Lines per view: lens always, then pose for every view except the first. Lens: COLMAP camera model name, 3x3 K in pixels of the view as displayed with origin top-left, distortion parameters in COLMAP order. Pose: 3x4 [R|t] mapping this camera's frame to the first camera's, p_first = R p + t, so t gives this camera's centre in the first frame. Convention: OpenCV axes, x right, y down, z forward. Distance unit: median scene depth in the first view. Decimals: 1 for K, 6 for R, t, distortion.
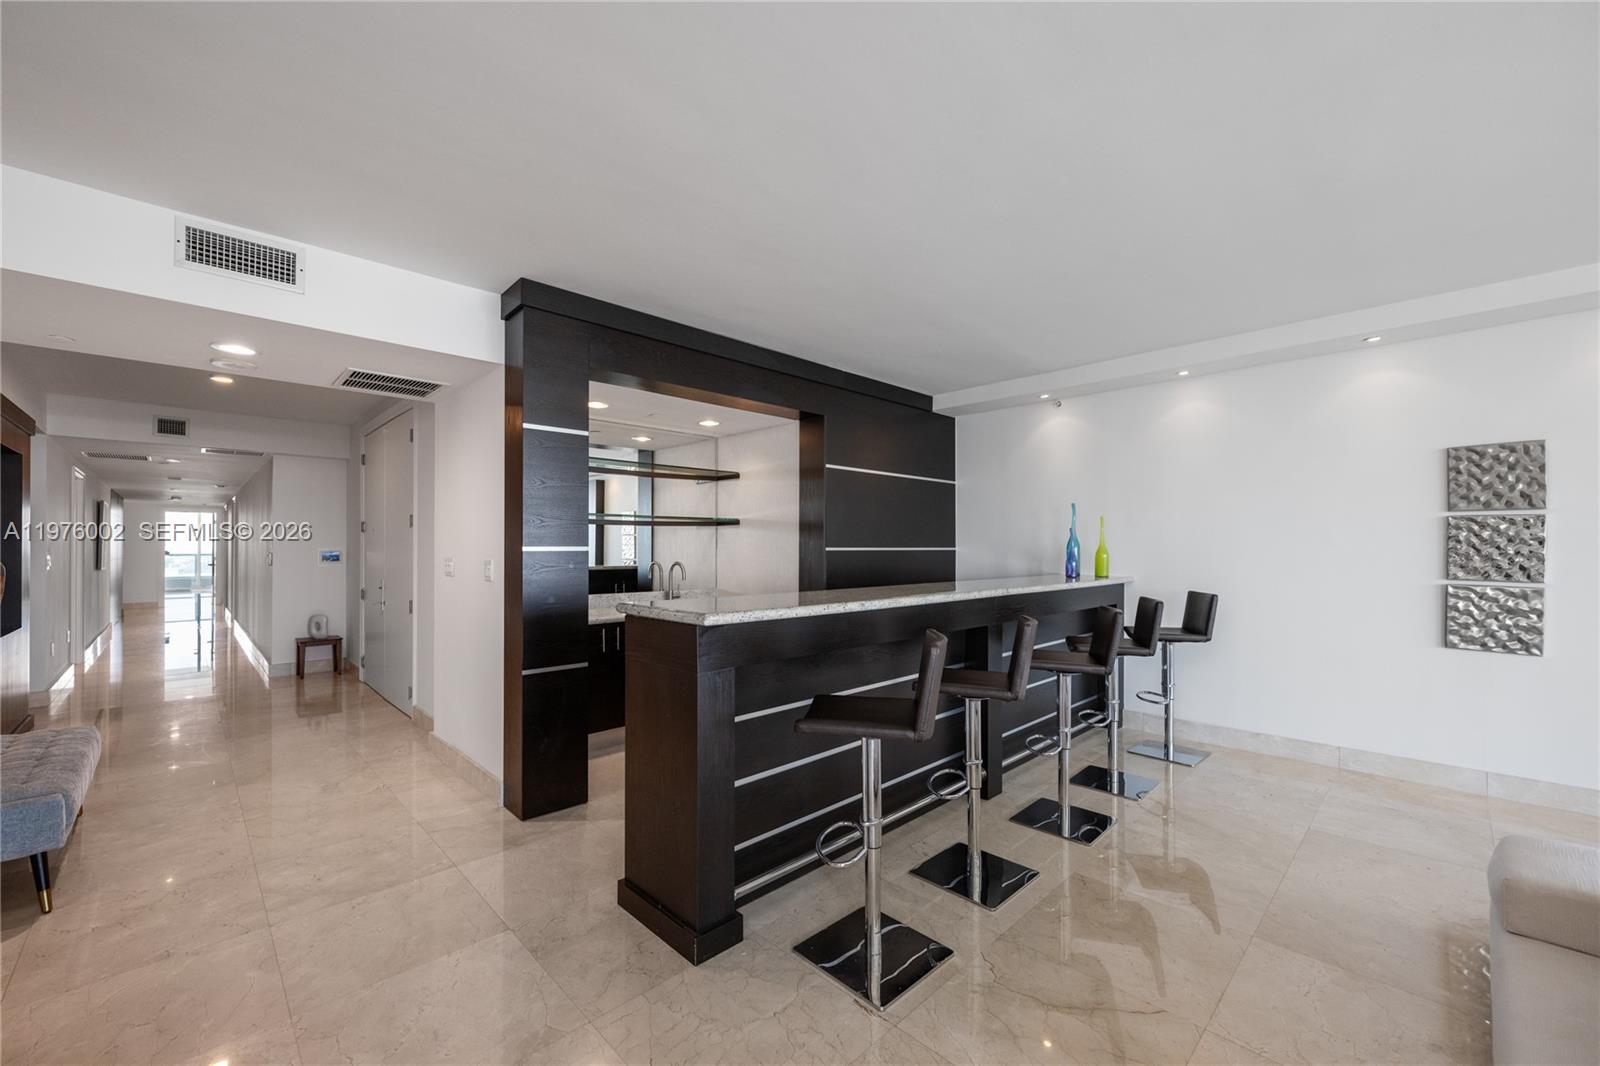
lens RADIAL K [[632.6, 0, 797.9], [0, 632.6, 542.7], [0, 0, 1]] dist [-0.002195, 0.000504]
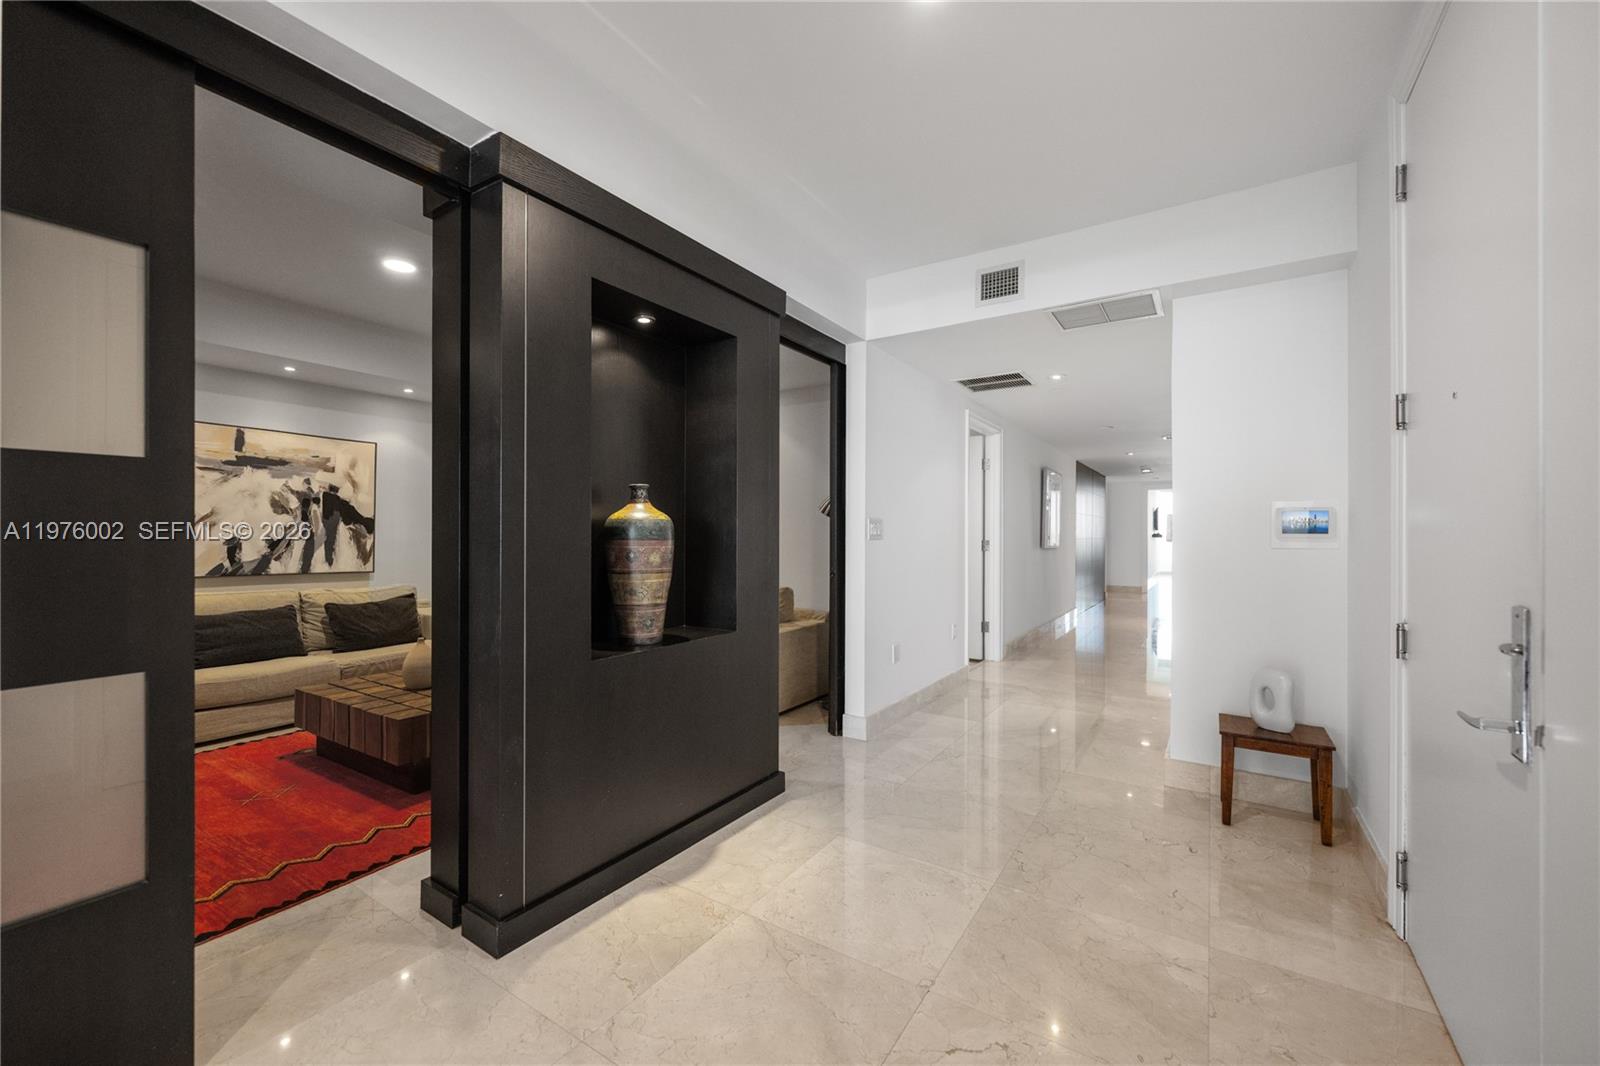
lens RADIAL K [[632.6, 0, 798.9], [0, 632.6, 535.8], [0, 0, 1]] dist [-0.002195, 0.000504]
pose [[0.219391, 0.002439, -0.975634, -0.443655], [0.005686, 0.999977, 0.003778, 0.028799], [0.975620, -0.006376, 0.219372, 0.634028]]
